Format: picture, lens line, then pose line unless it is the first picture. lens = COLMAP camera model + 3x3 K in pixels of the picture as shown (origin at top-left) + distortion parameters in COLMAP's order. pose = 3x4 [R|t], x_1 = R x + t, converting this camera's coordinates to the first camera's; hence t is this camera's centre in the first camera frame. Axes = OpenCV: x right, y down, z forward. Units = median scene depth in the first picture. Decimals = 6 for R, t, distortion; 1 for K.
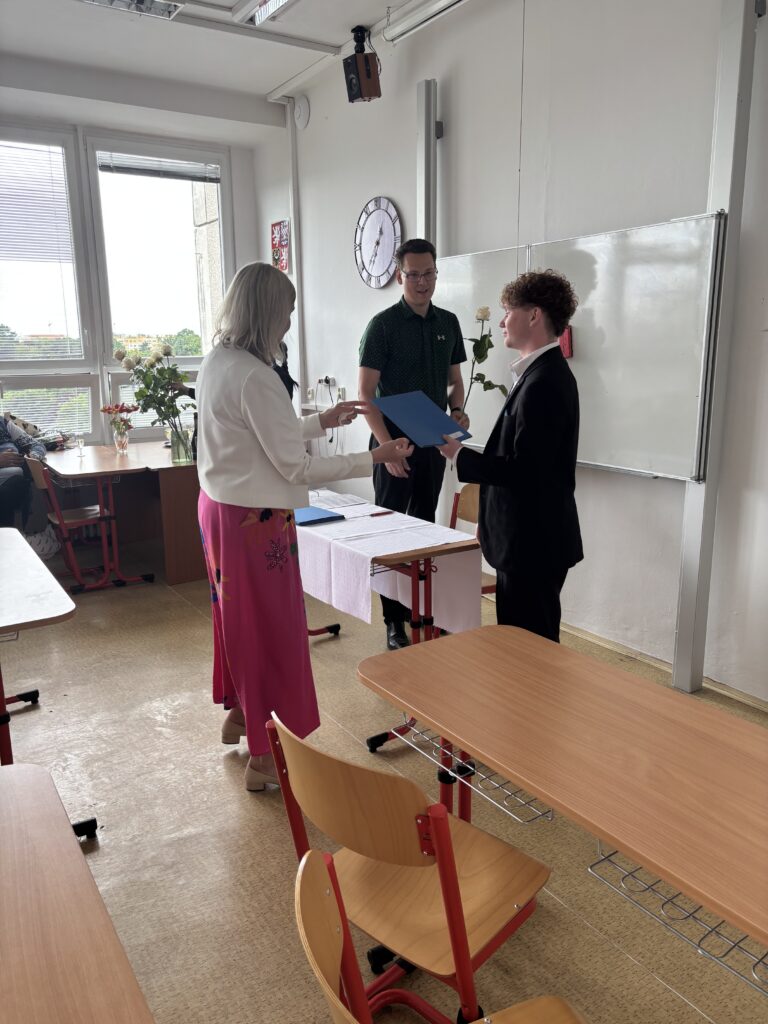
lens RADIAL K [[793.9, 0, 384.7], [0, 793.9, 506.9], [0, 0, 1]] dist [0.031531, -0.003739]
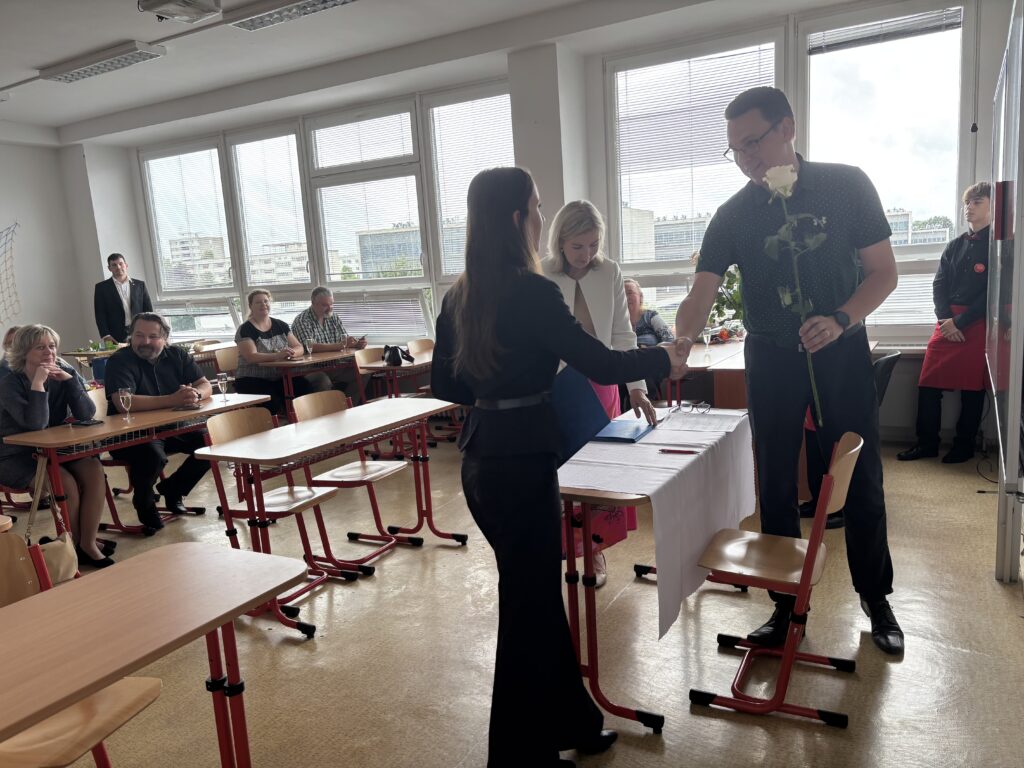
lens RADIAL K [[793.9, 0, 512.0], [0, 793.9, 384.0], [0, 0, 1]] dist [0.031531, -0.003739]
pose [[0.456241, 0.119880, -0.881744, 0.421359], [-0.132840, 0.988956, 0.065721, -0.057352], [0.879885, 0.087147, 0.467127, 0.323435]]
